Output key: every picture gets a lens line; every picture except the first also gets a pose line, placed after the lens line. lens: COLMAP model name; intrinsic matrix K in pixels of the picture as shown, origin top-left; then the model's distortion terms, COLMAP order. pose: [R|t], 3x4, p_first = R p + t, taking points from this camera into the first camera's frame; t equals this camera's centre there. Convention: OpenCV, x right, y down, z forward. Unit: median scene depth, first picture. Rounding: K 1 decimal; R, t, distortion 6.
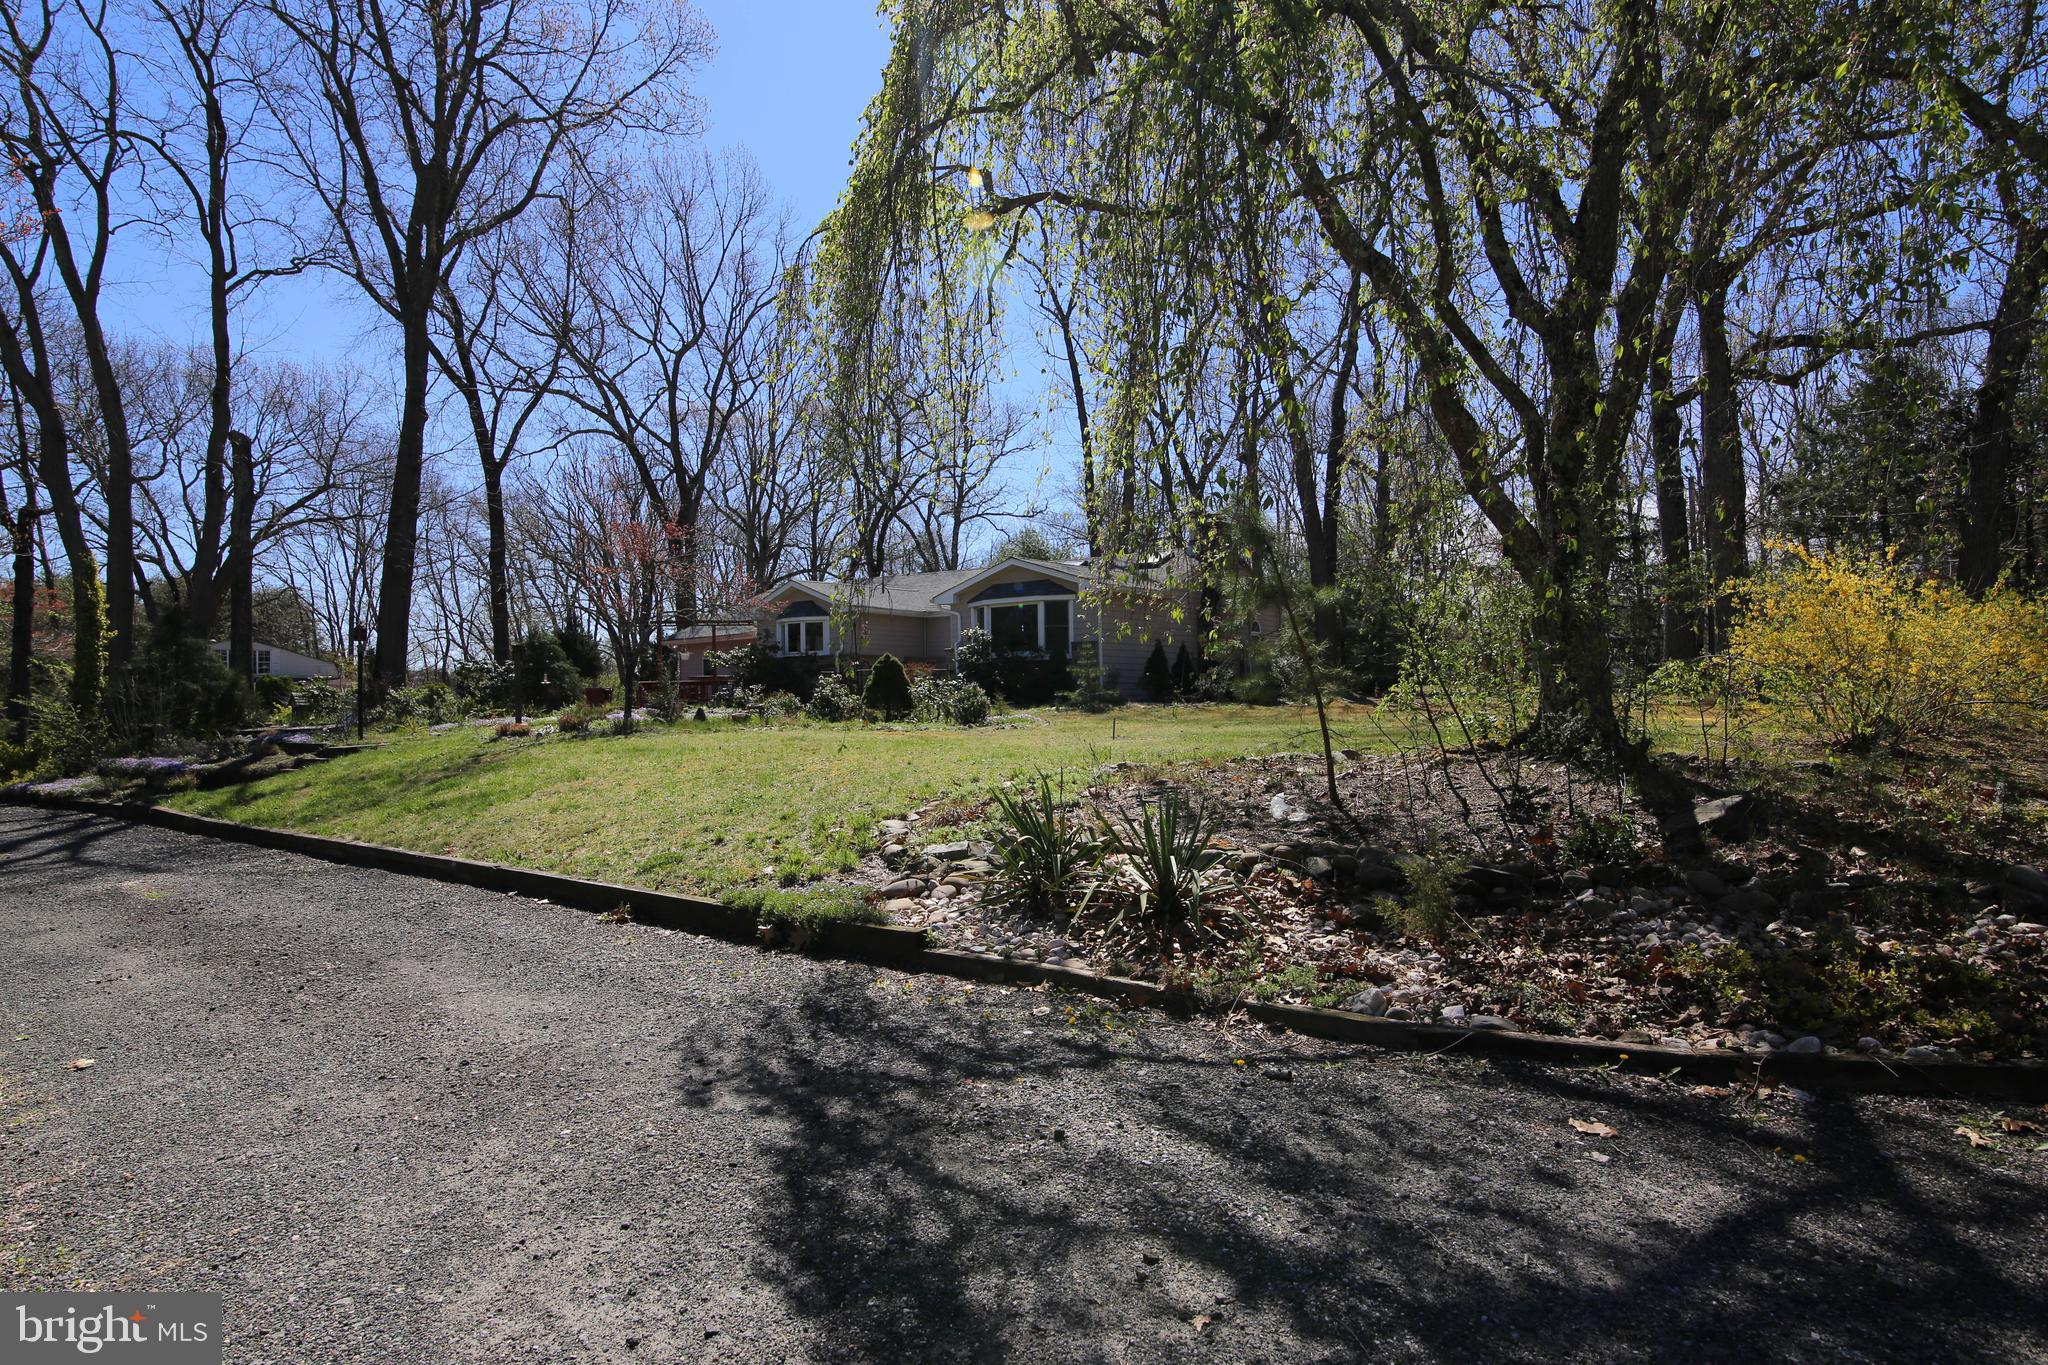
lens RADIAL K [[1165.1, 0, 1024.0], [0, 1165.1, 682.5], [0, 0, 1]] dist [0.000306, -0.000048]
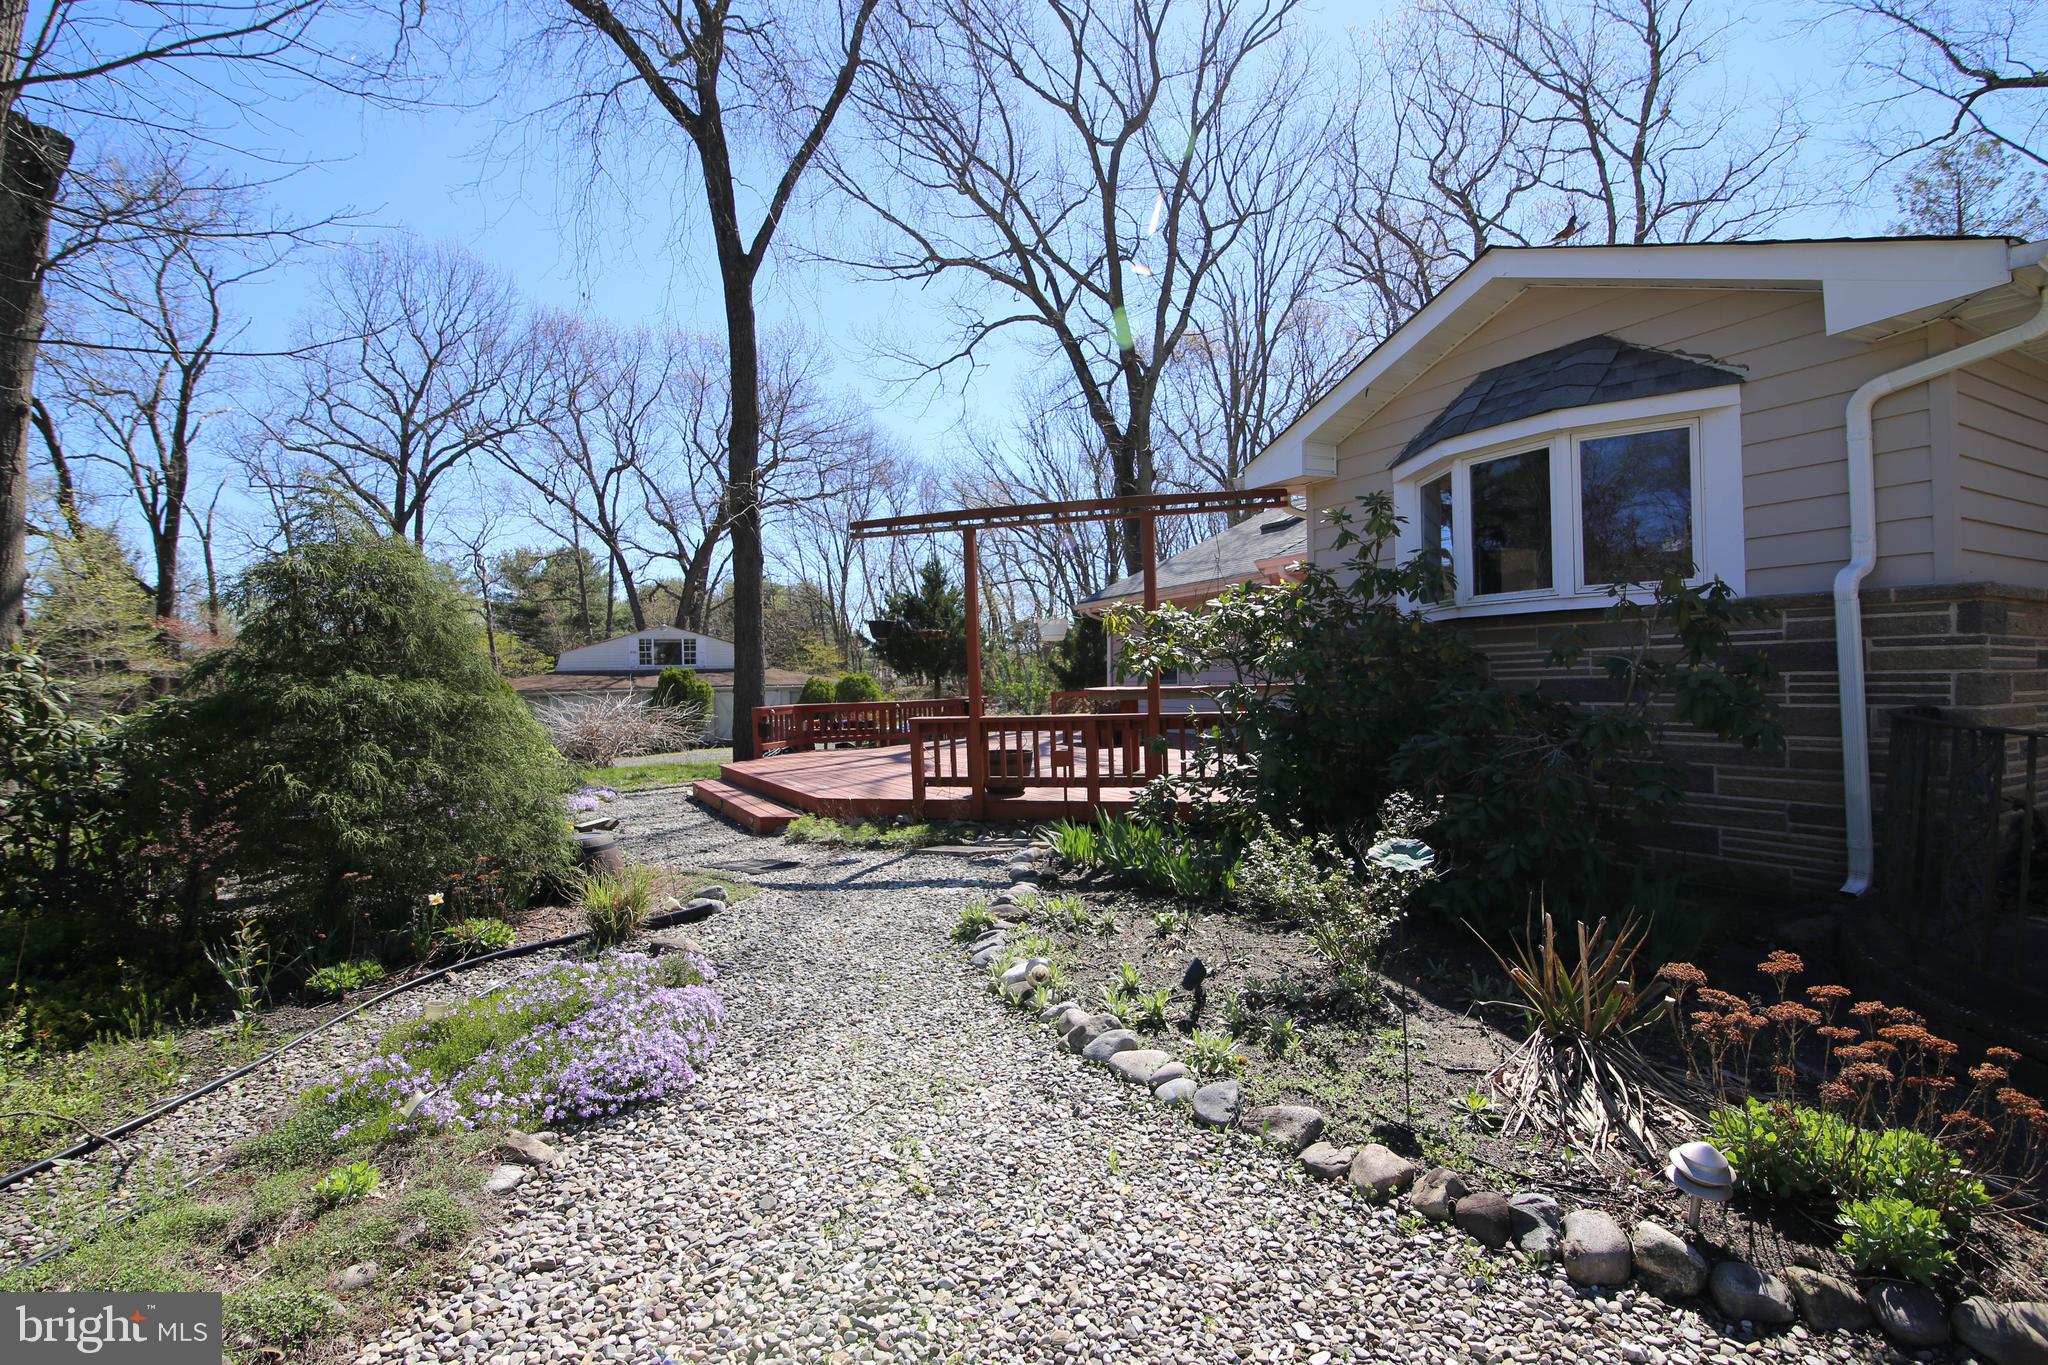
lens RADIAL K [[956.8, 0, 1024.0], [0, 956.8, 682.5], [0, 0, 1]] dist [-0.001359, -0.000330]
pose [[0.906899, -0.003021, -0.421337, -0.127179], [0.015150, 0.999561, 0.025444, -0.009805], [0.421075, -0.029458, 0.906547, 0.501746]]
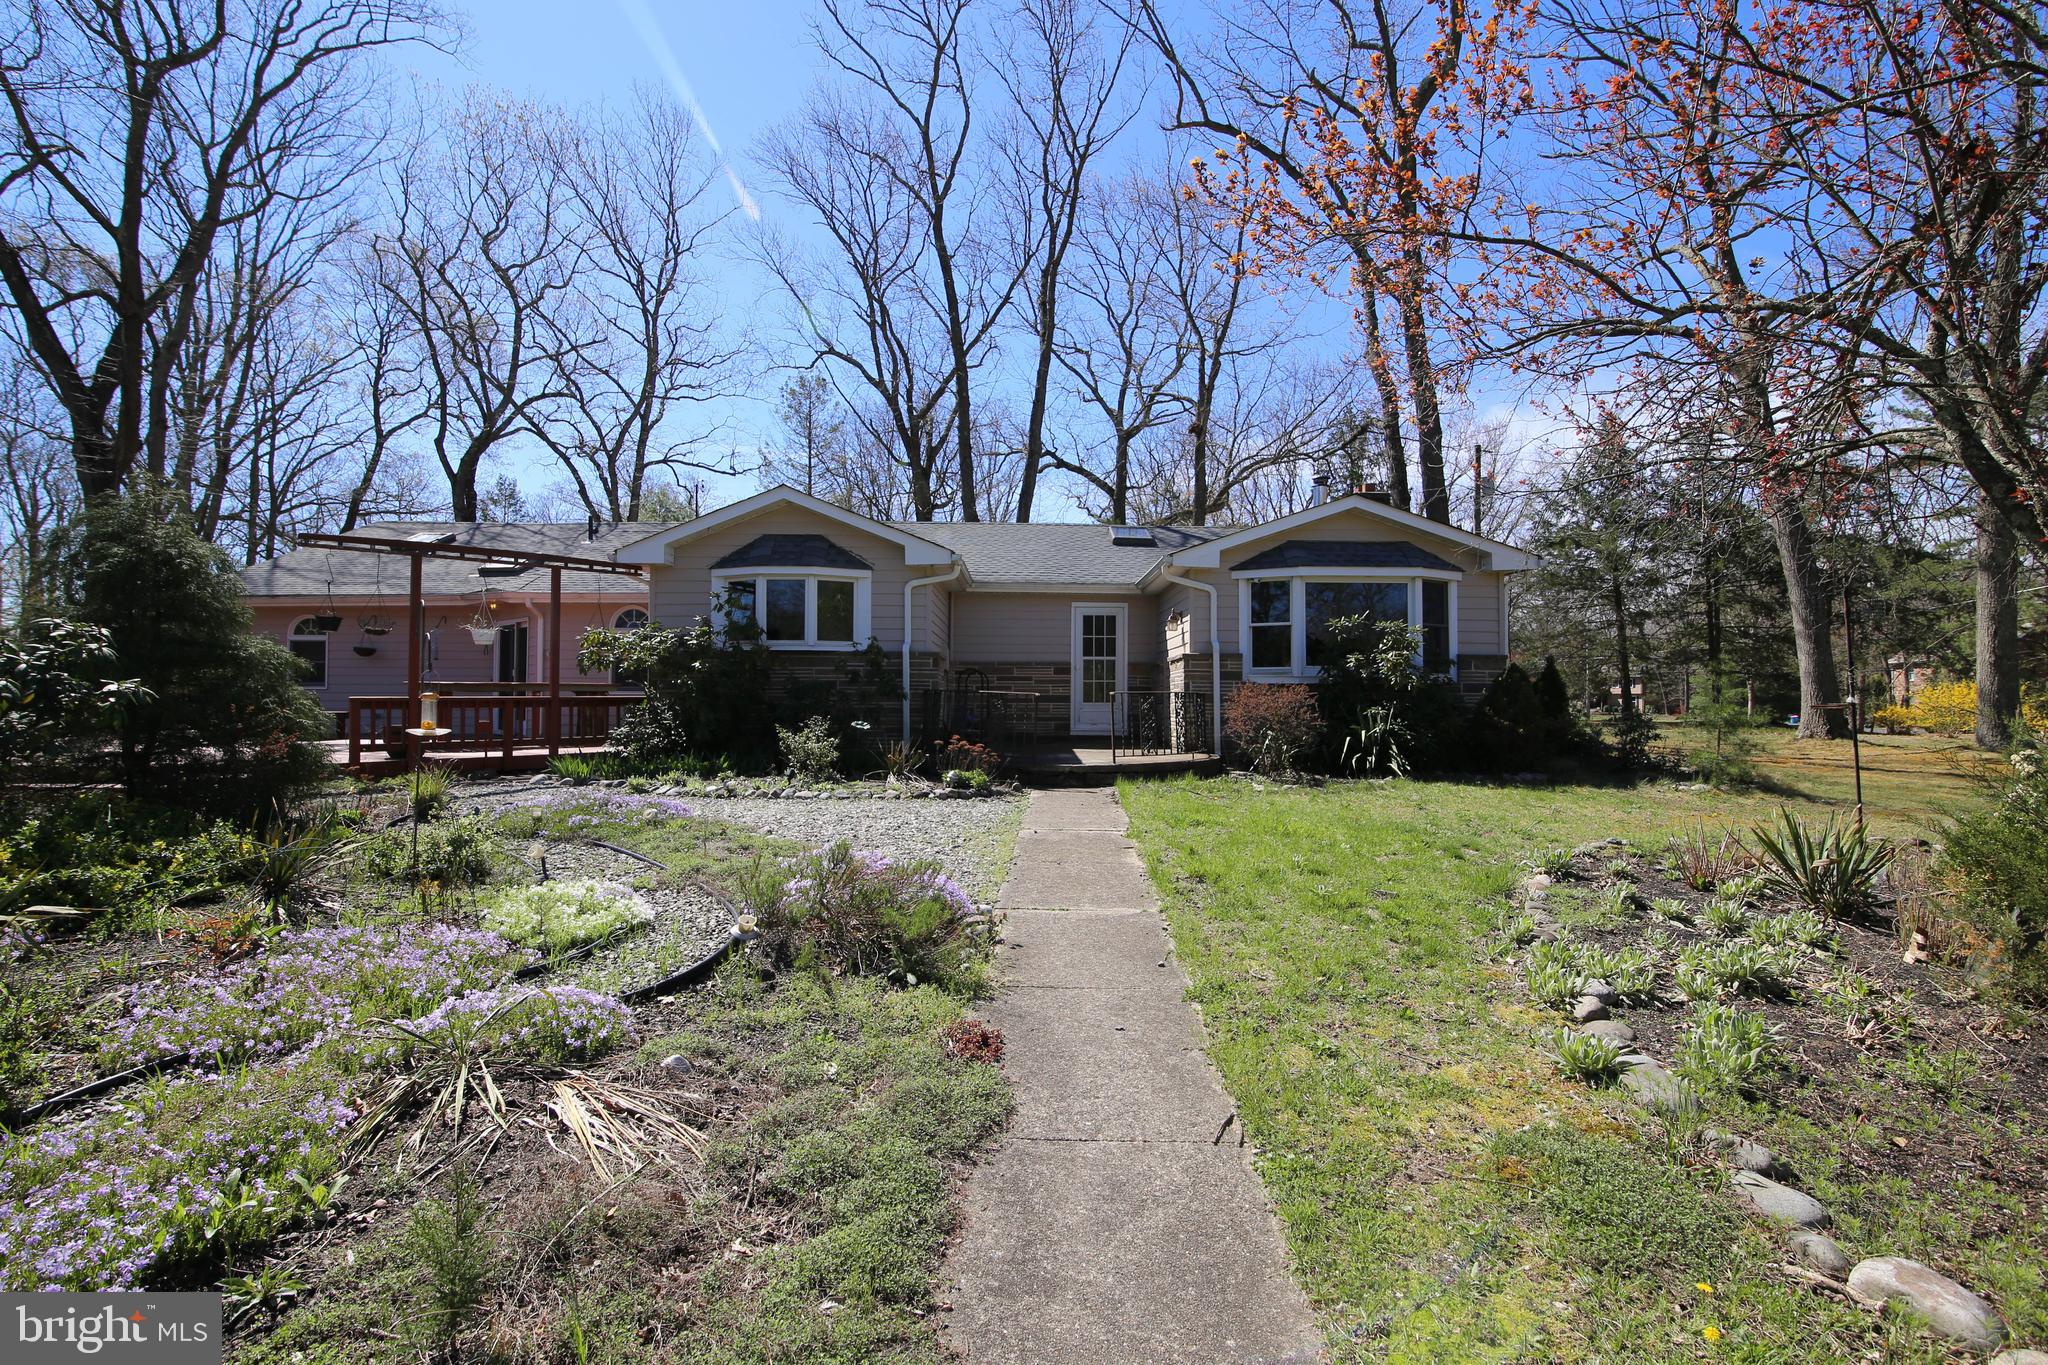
lens RADIAL K [[956.8, 0, 1024.0], [0, 956.8, 682.5], [0, 0, 1]] dist [-0.001359, -0.000330]
pose [[0.818843, 0.036845, 0.572834, -0.210875], [-0.031060, 0.999320, -0.019878, -0.002901], [-0.573176, -0.001515, 0.819431, 0.392111]]
